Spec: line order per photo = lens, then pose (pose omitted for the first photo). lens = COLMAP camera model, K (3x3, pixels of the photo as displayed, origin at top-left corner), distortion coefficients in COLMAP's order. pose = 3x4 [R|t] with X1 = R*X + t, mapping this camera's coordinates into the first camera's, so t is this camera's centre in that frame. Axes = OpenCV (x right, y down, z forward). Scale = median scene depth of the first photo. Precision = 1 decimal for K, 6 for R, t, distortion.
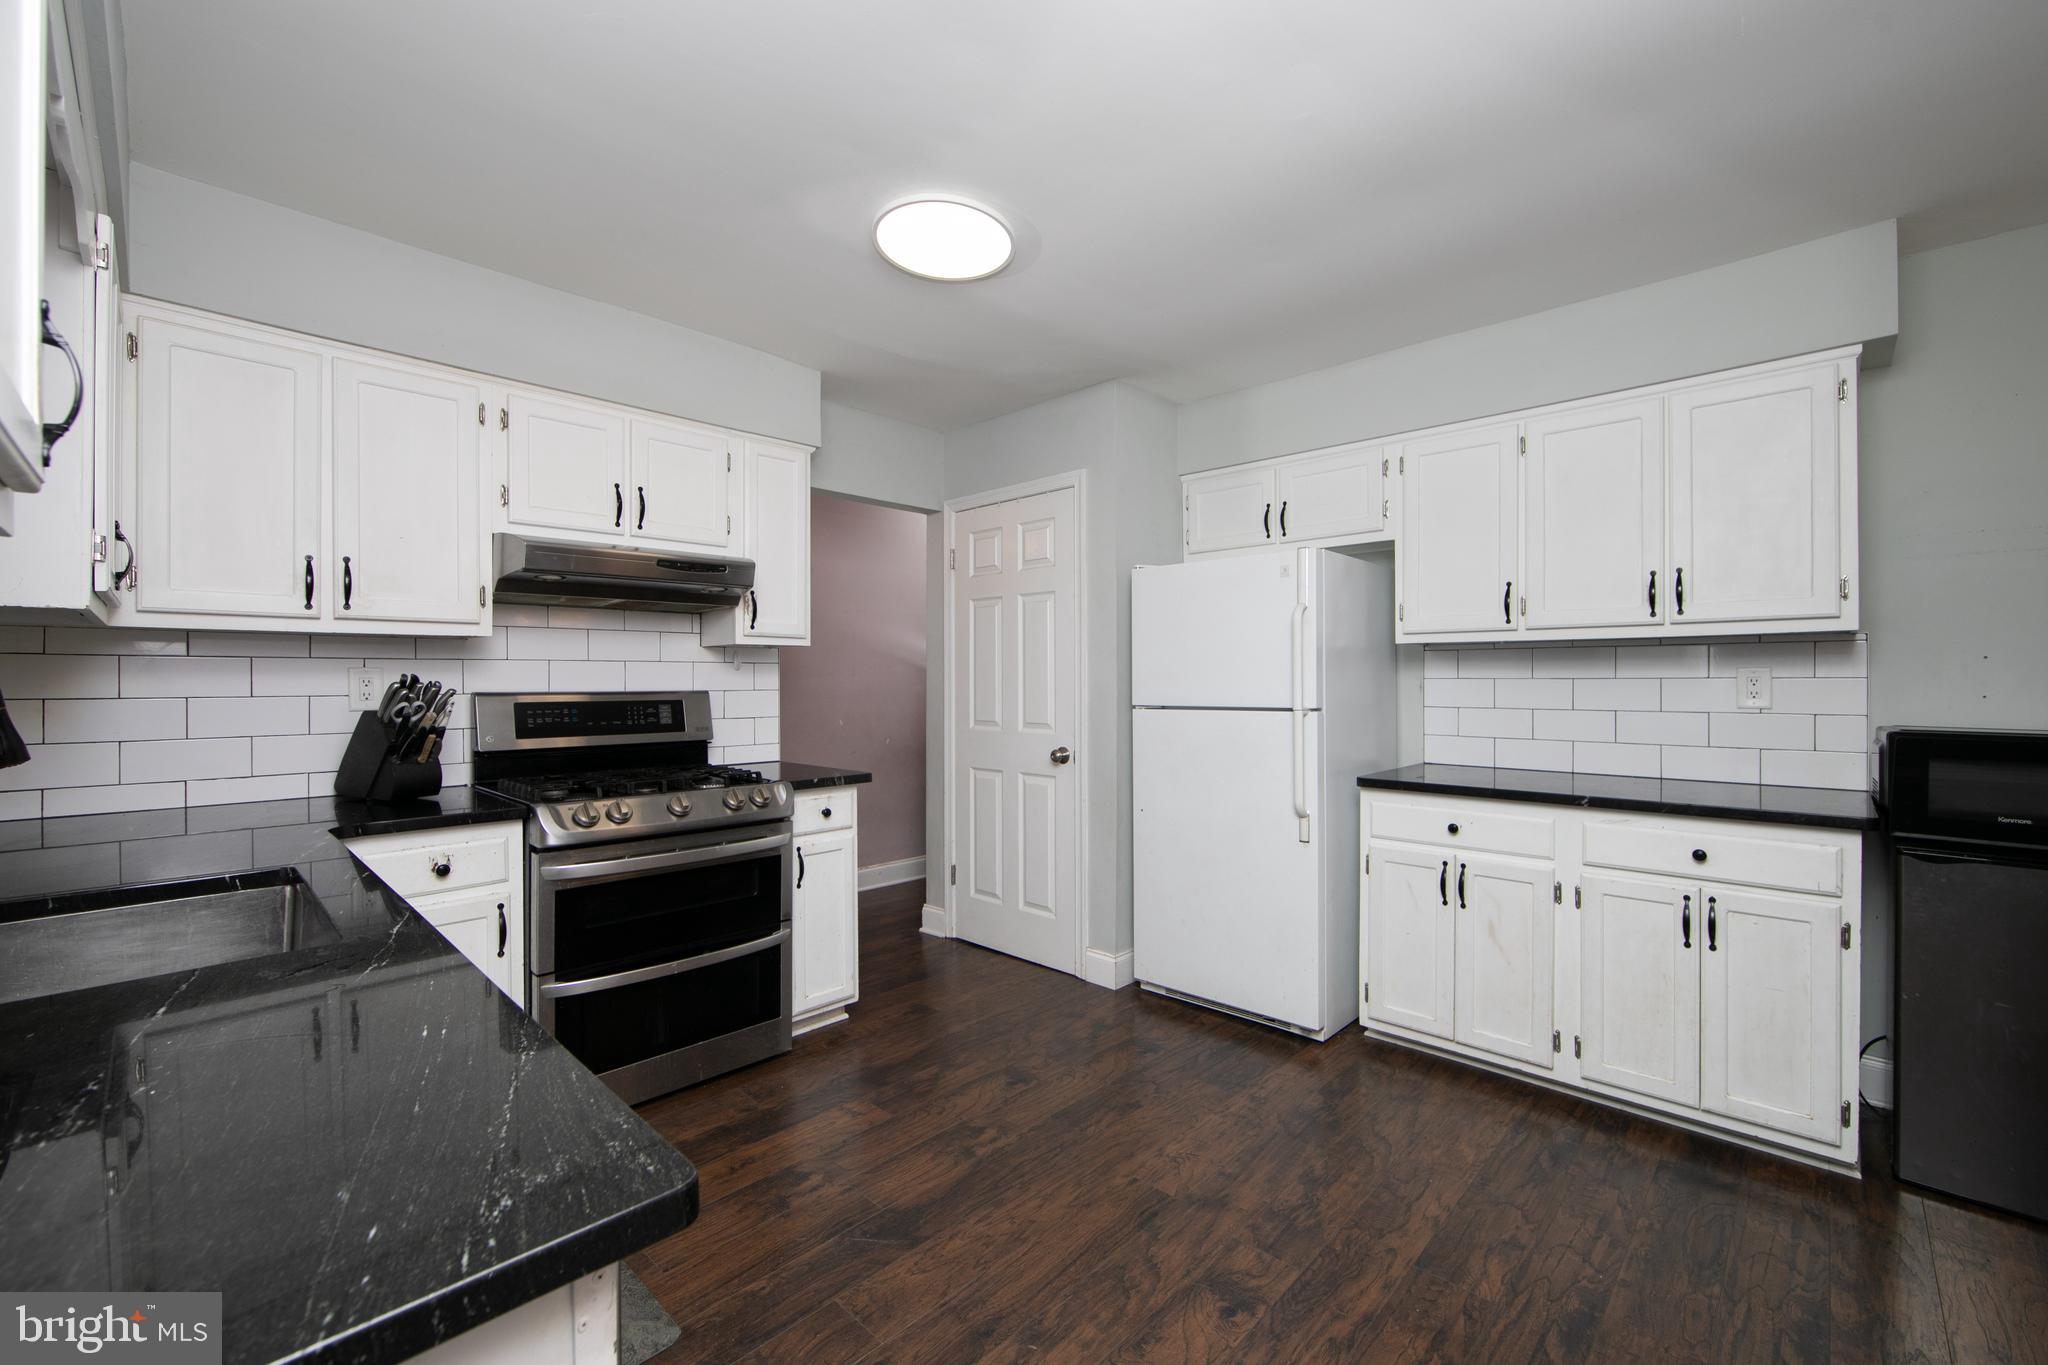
lens RADIAL K [[845.8, 0, 1024.0], [0, 845.8, 682.5], [0, 0, 1]] dist [-0.003077, -0.000163]
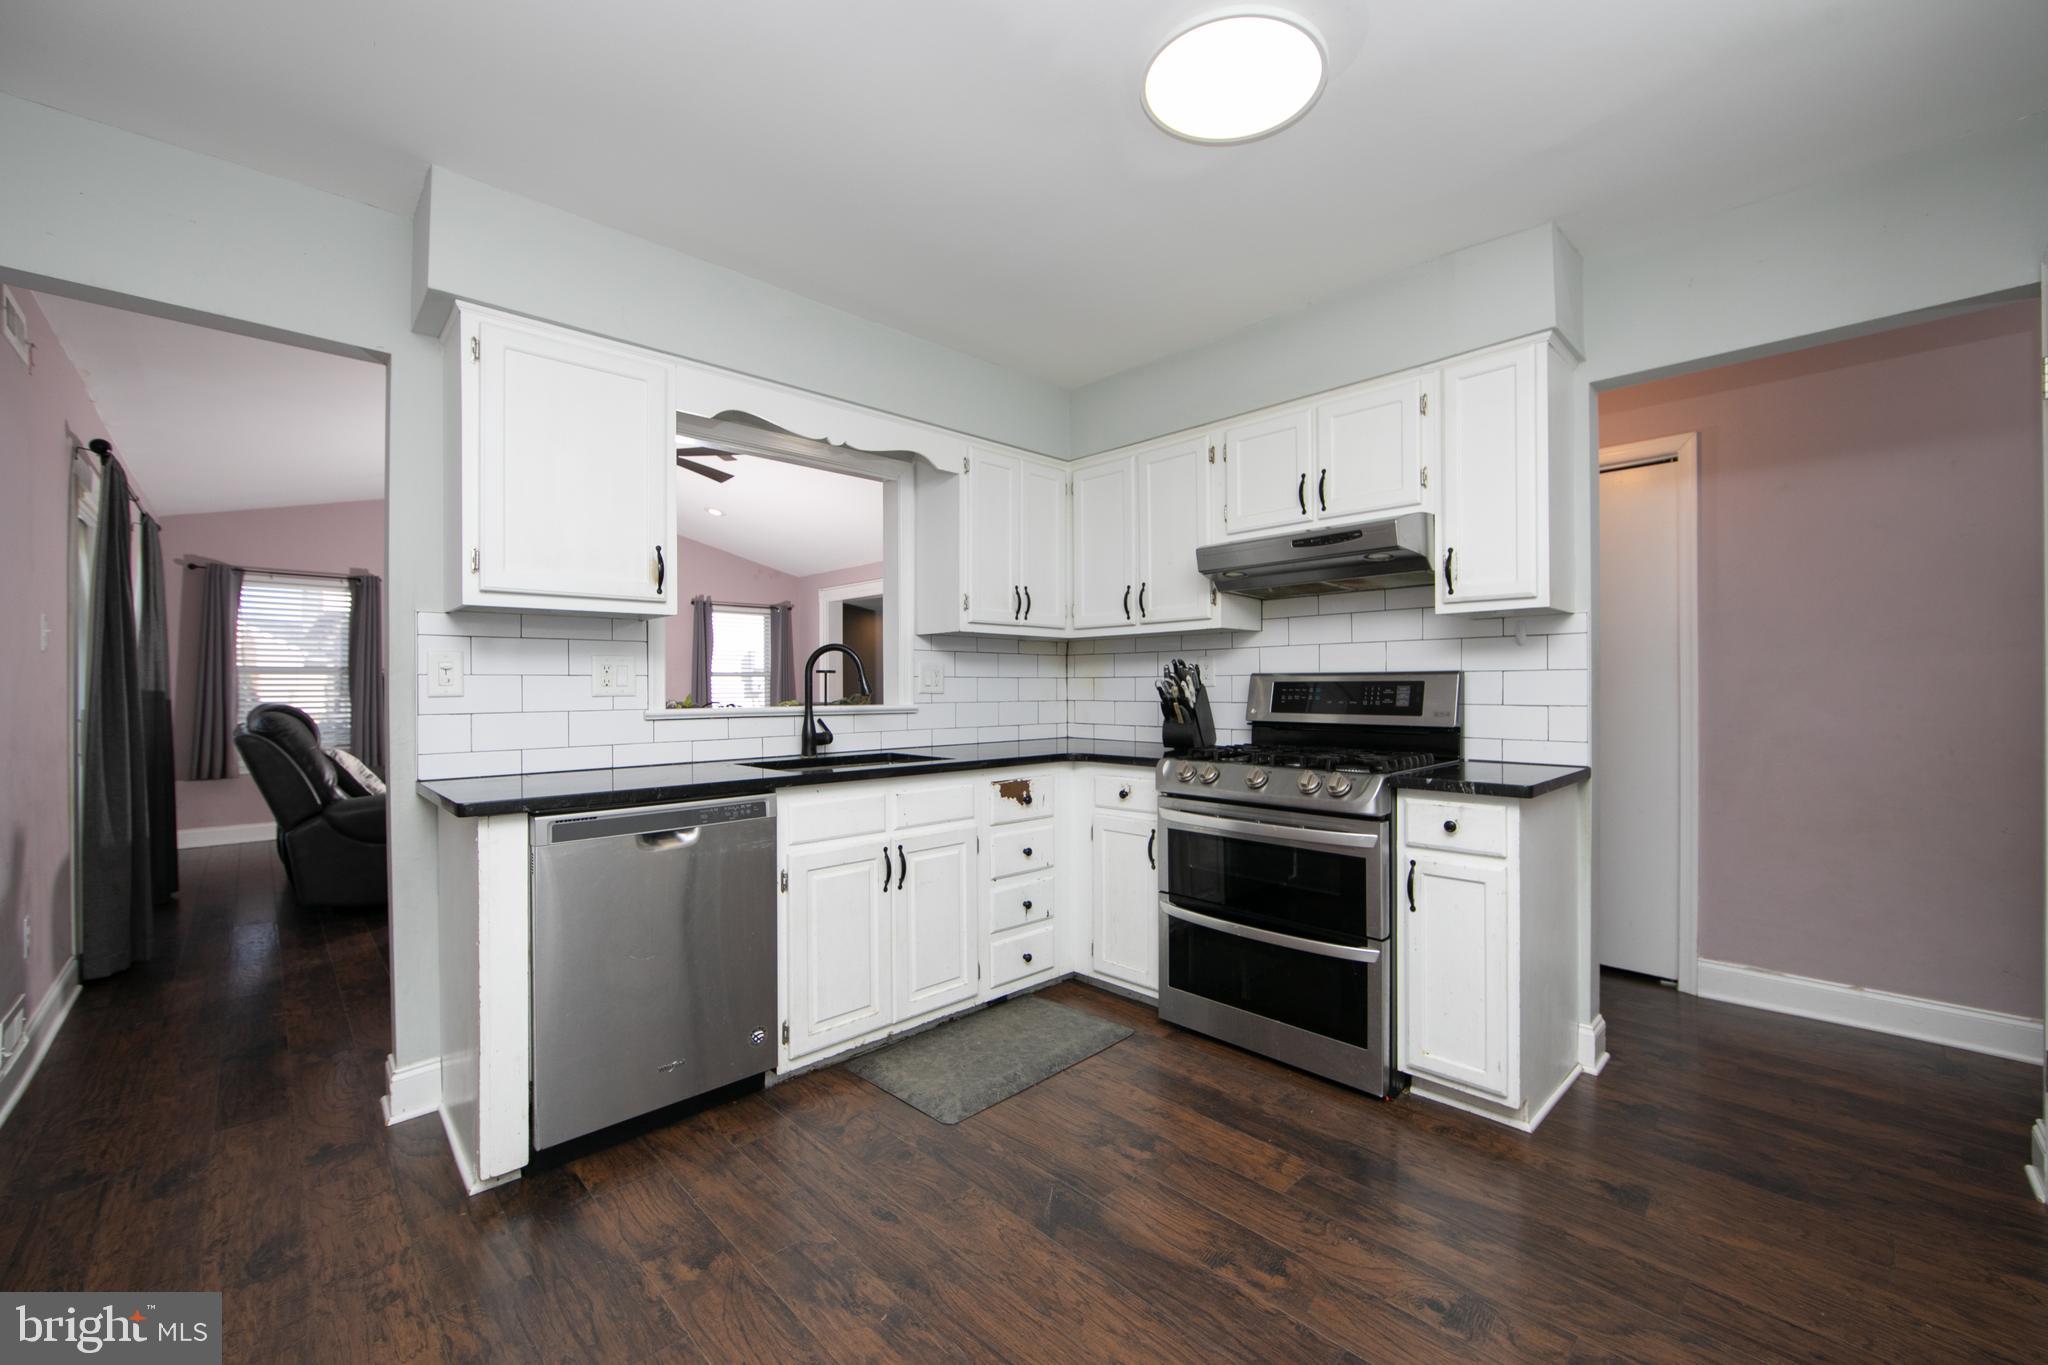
lens RADIAL K [[817.7, 0, 1030.5], [0, 817.7, 683.1], [0, 0, 1]] dist [-0.004828, 0.000039]
pose [[-0.038425, -0.003884, -0.999254, 0.625863], [0.000653, 0.999992, -0.003912, 0.033687], [0.999261, -0.000803, -0.038422, 0.790124]]
